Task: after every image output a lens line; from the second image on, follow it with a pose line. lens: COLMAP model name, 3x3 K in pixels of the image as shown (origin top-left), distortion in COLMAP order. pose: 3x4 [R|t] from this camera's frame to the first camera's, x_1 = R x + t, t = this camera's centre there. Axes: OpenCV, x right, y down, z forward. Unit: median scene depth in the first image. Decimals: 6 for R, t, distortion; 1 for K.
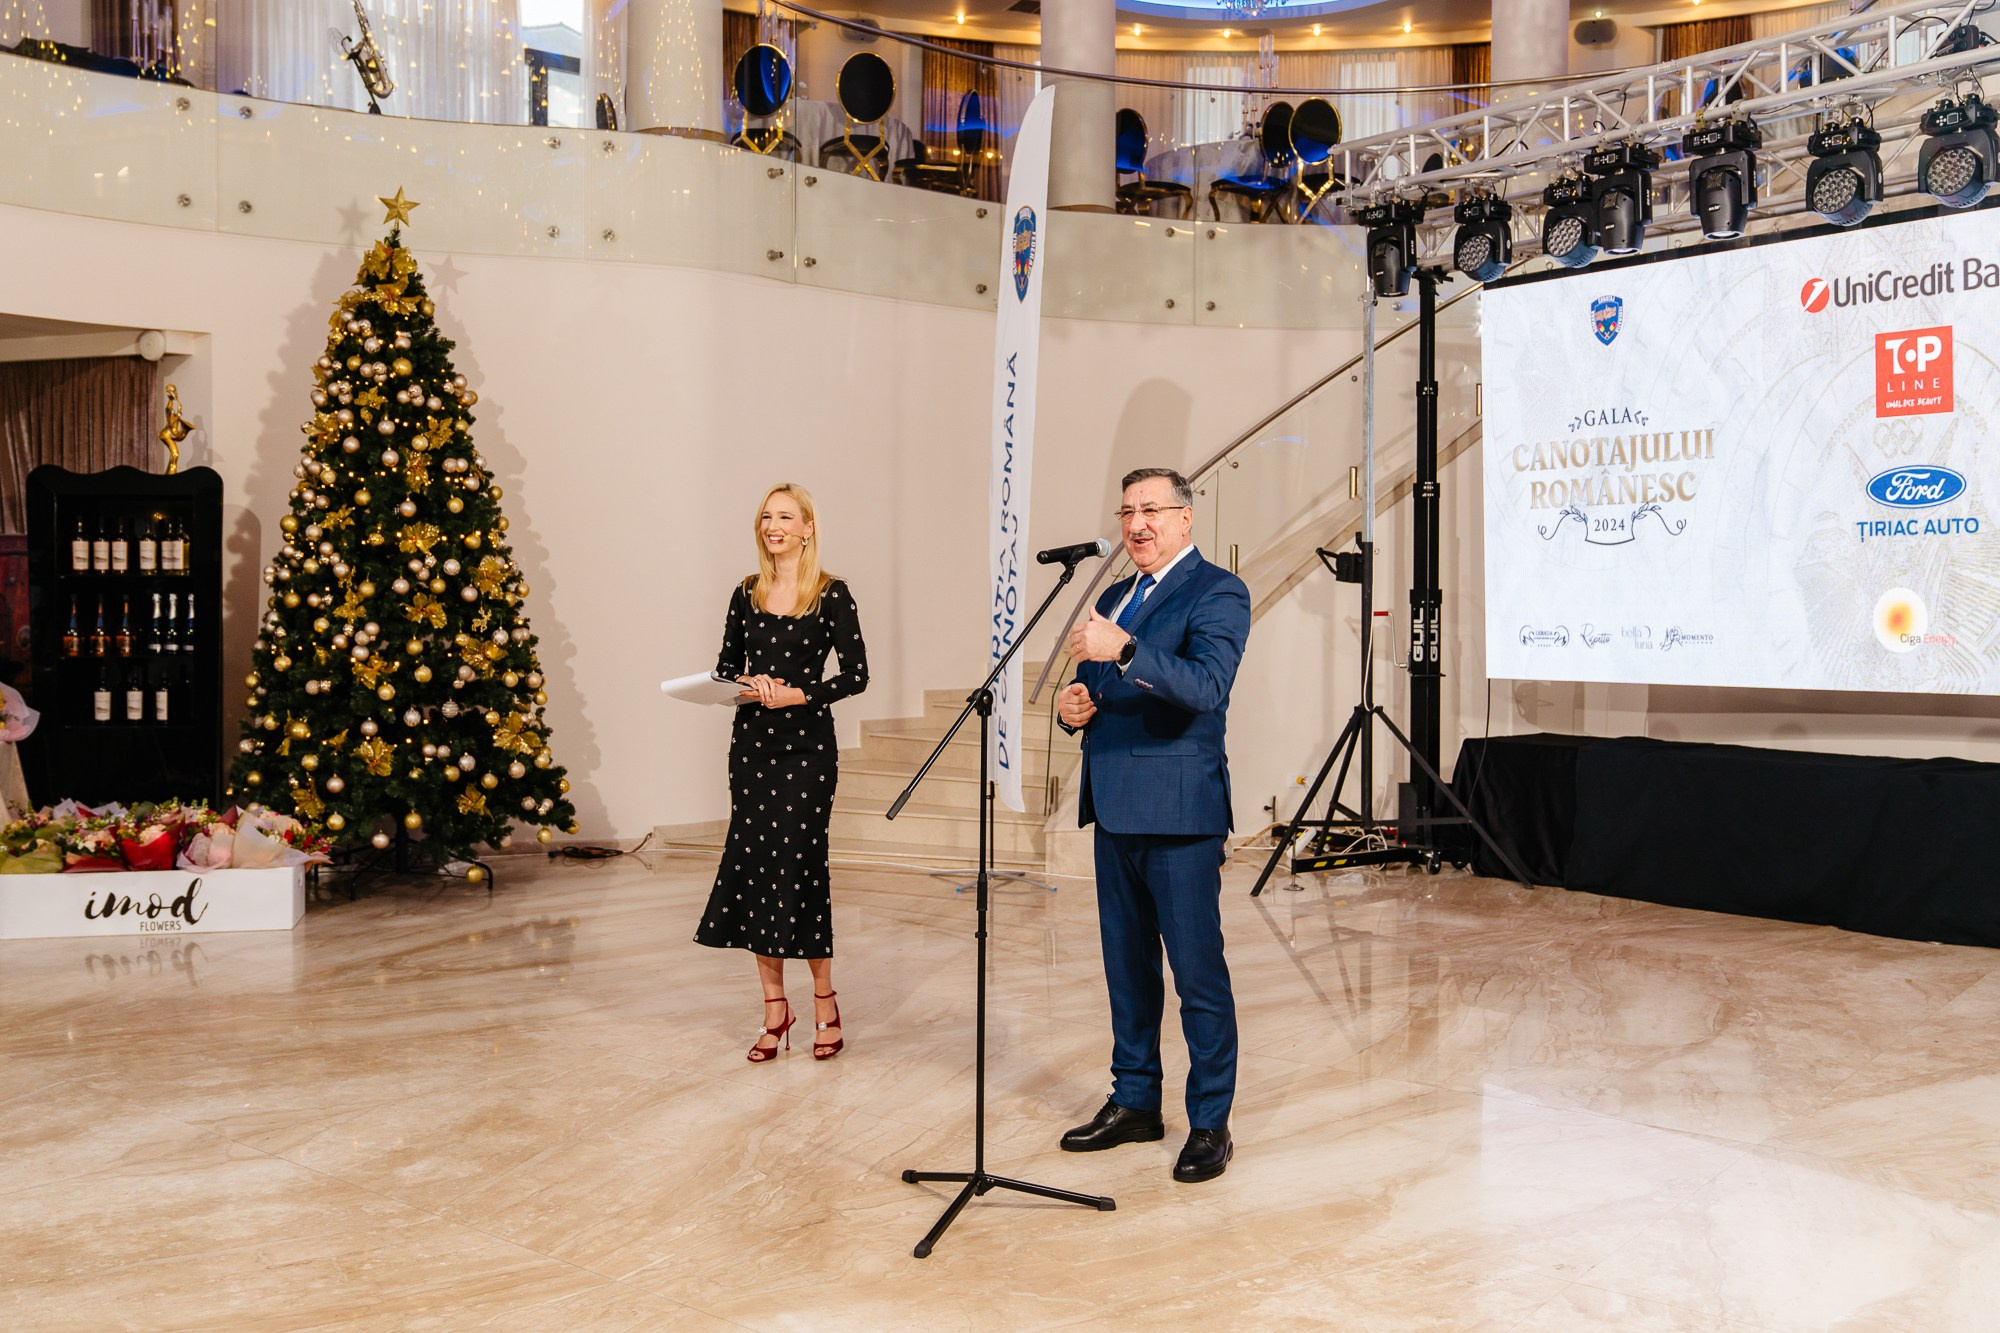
lens RADIAL K [[1907.9, 0, 1002.8], [0, 1907.9, 624.1], [0, 0, 1]] dist [-0.069949, 0.198286]
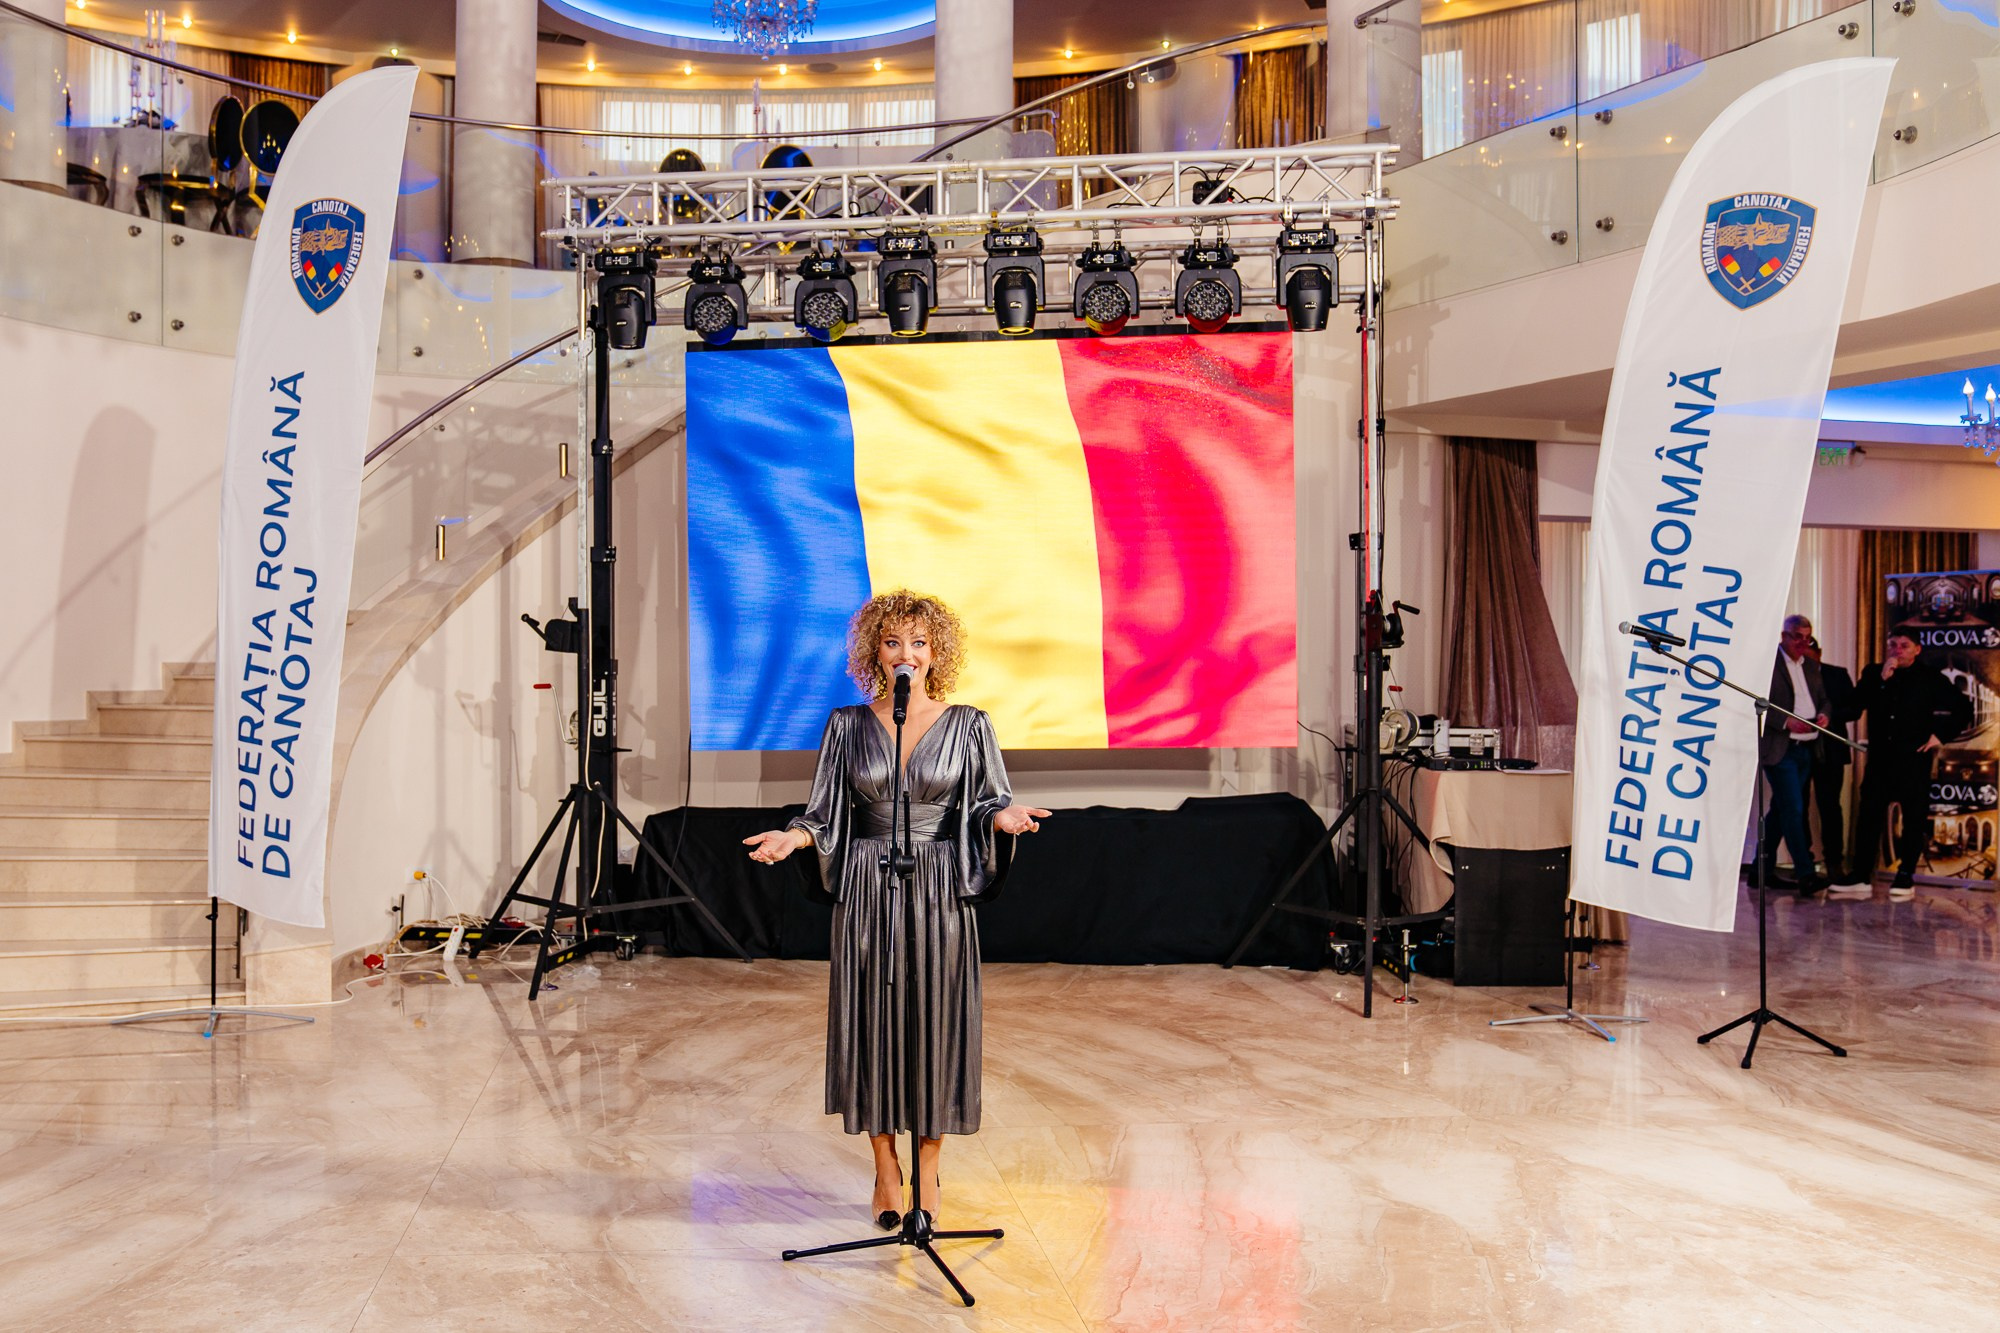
lens RADIAL K [[2075.1, 0, 897.5], [0, 2075.1, 671.7], [0, 0, 1]] dist [0.003001, -0.003290]
pose [[0.719311, -0.004883, 0.694671, -0.431212], [0.016022, 0.999826, -0.009562, -0.000127], [-0.694503, 0.018008, 0.719264, 0.174122]]
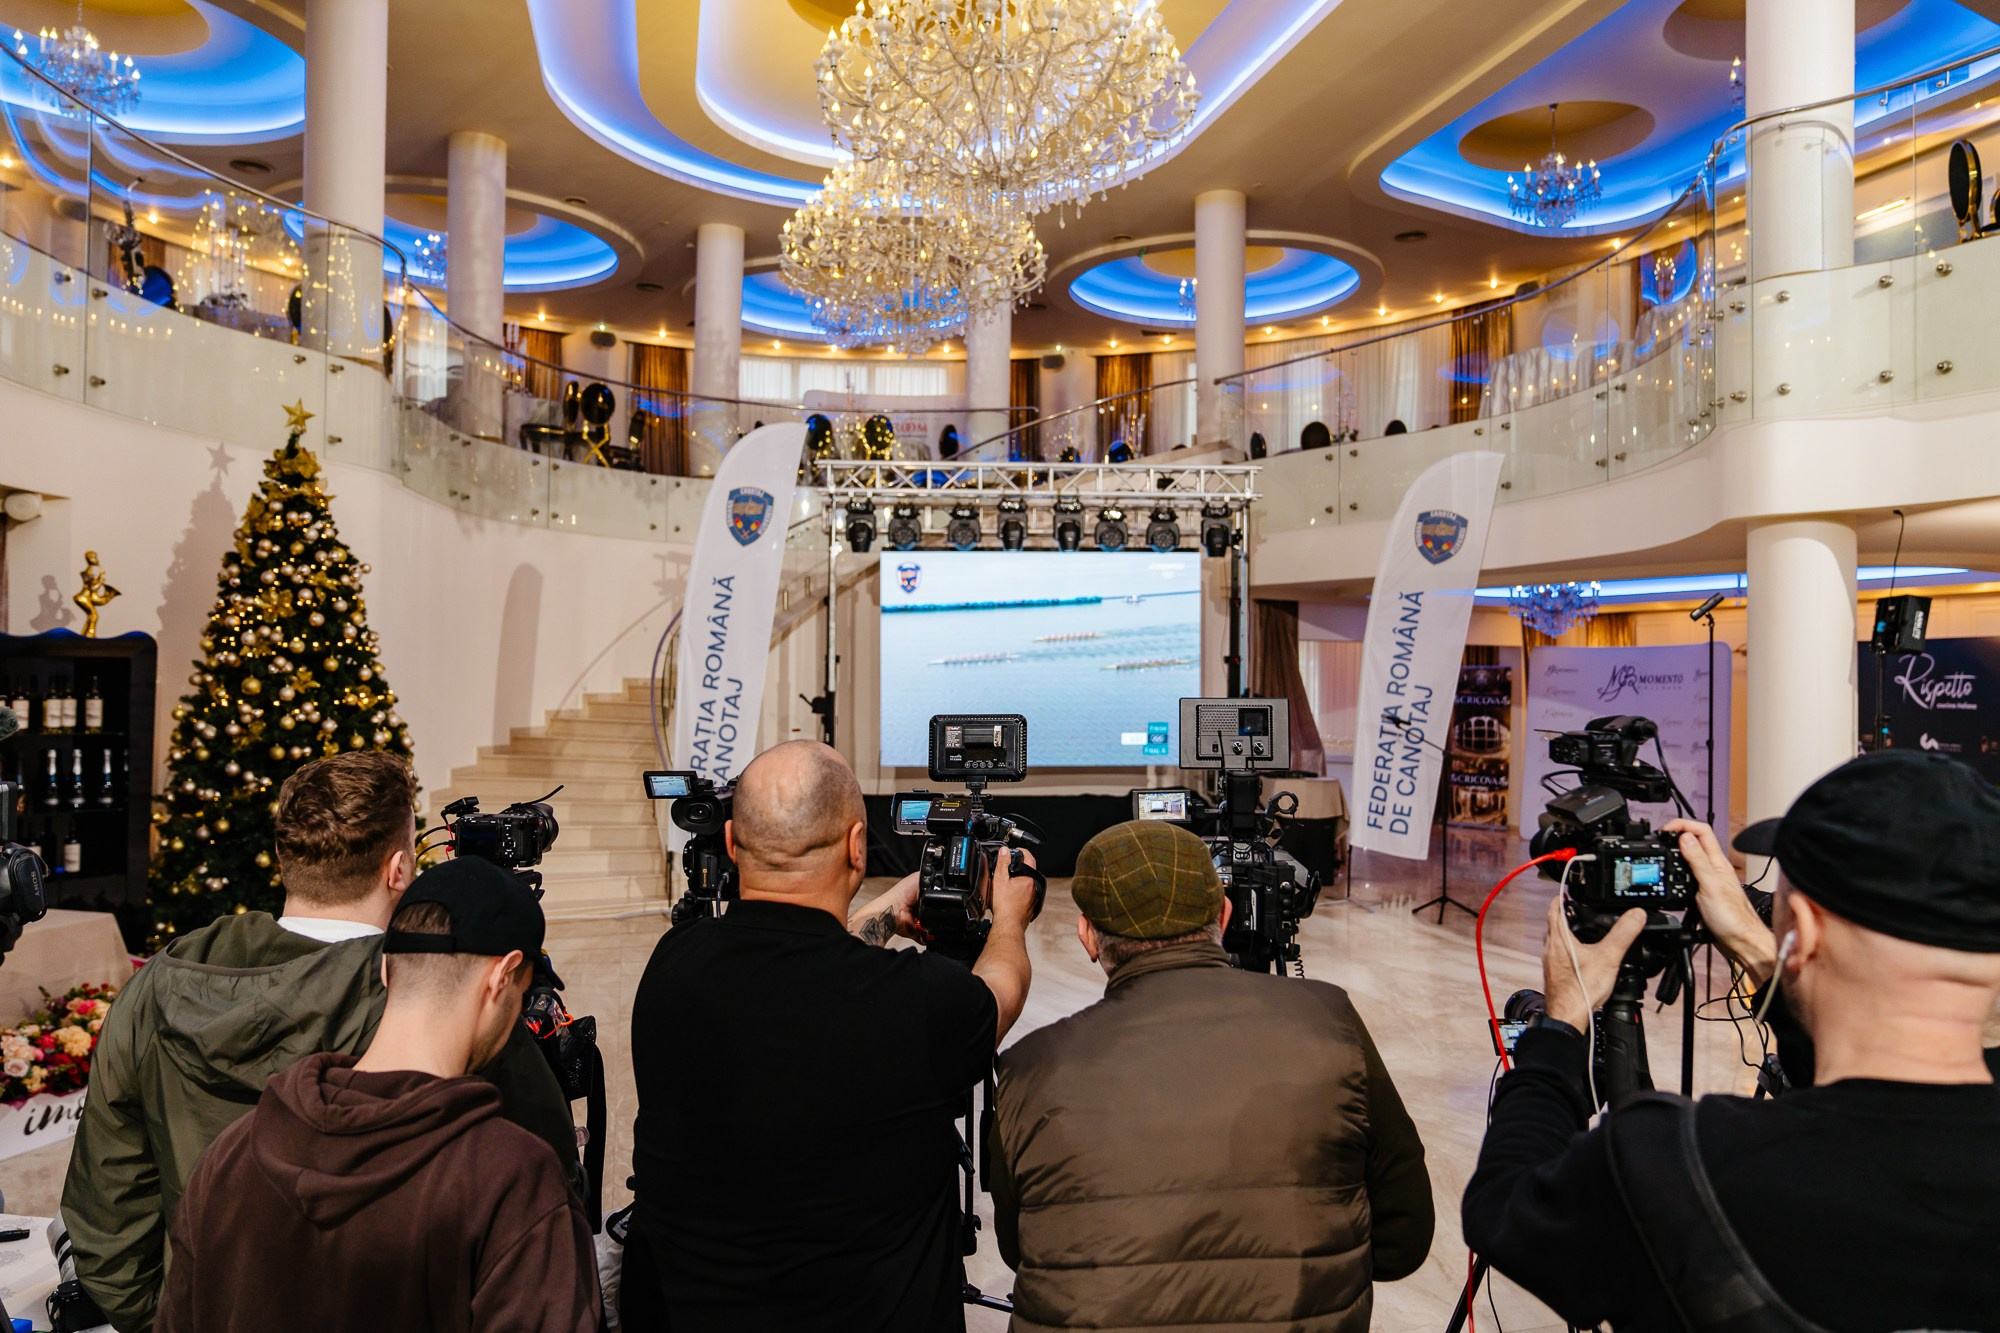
lens RADIAL K [[1379.7, 0, 1000.8], [0, 1379.7, 664.1], [0, 0, 1]] dist [-0.020676, 0.001908]
pose [[0.583929, 0.008657, 0.811759, -0.787556], [0.006156, 0.999867, -0.015092, -0.050965], [-0.811781, 0.013810, 0.583798, 0.151821]]
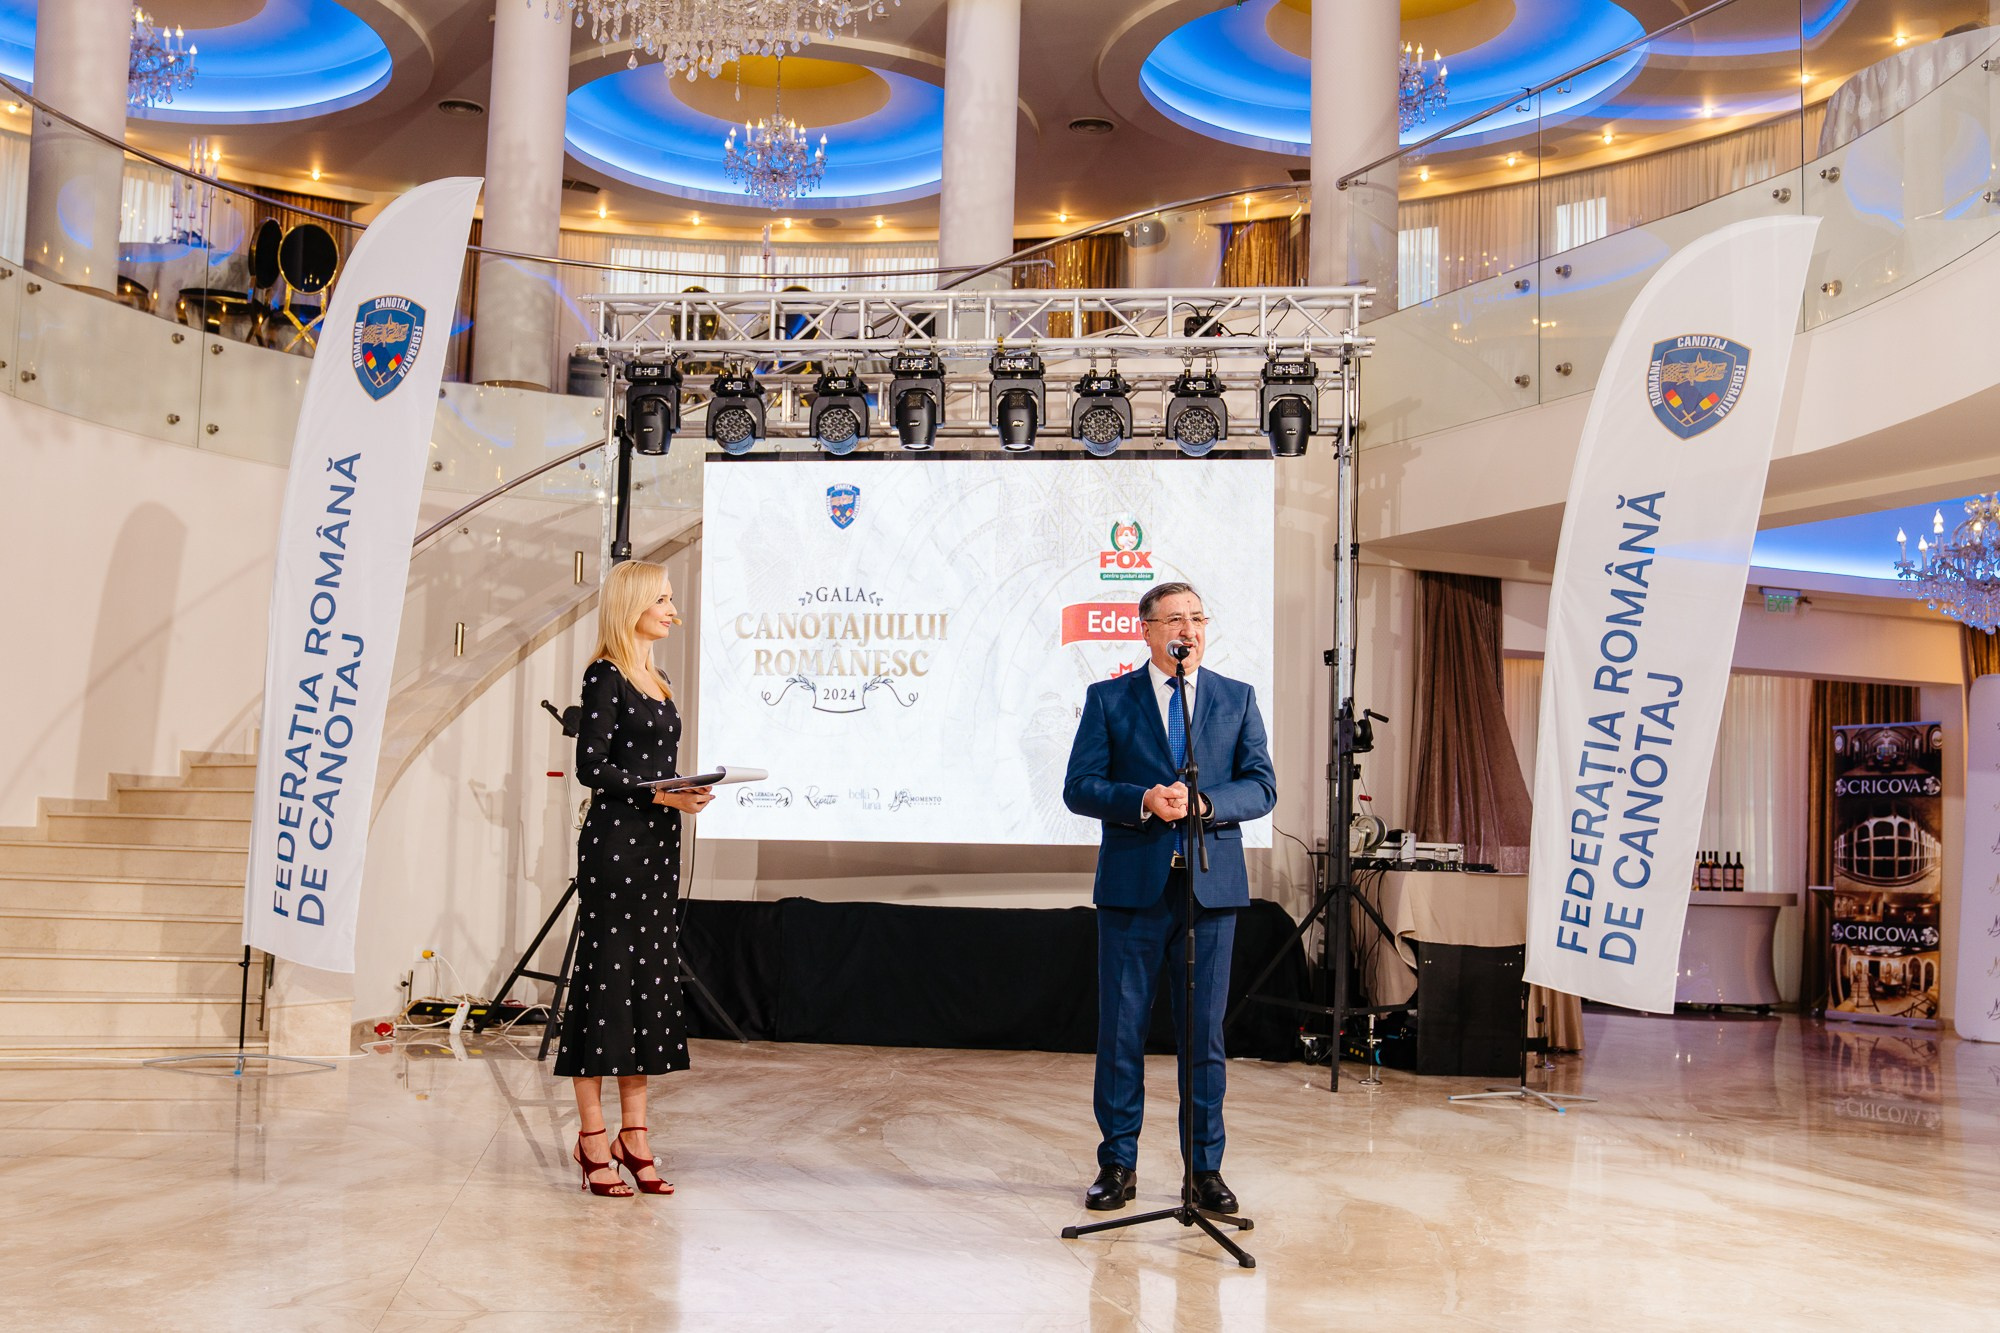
lens RADIAL K [[2119.4, 0, 909.8], [0, 2119.4, 706.7], [0, 0, 1]] dist [0.000290, 0.016680]
pose [[0.702976, 0.066687, 0.708080, -0.502821], [-0.013202, 0.996646, -0.080758, 0.051293], [-0.711091, 0.047423, 0.701499, 0.126848]]
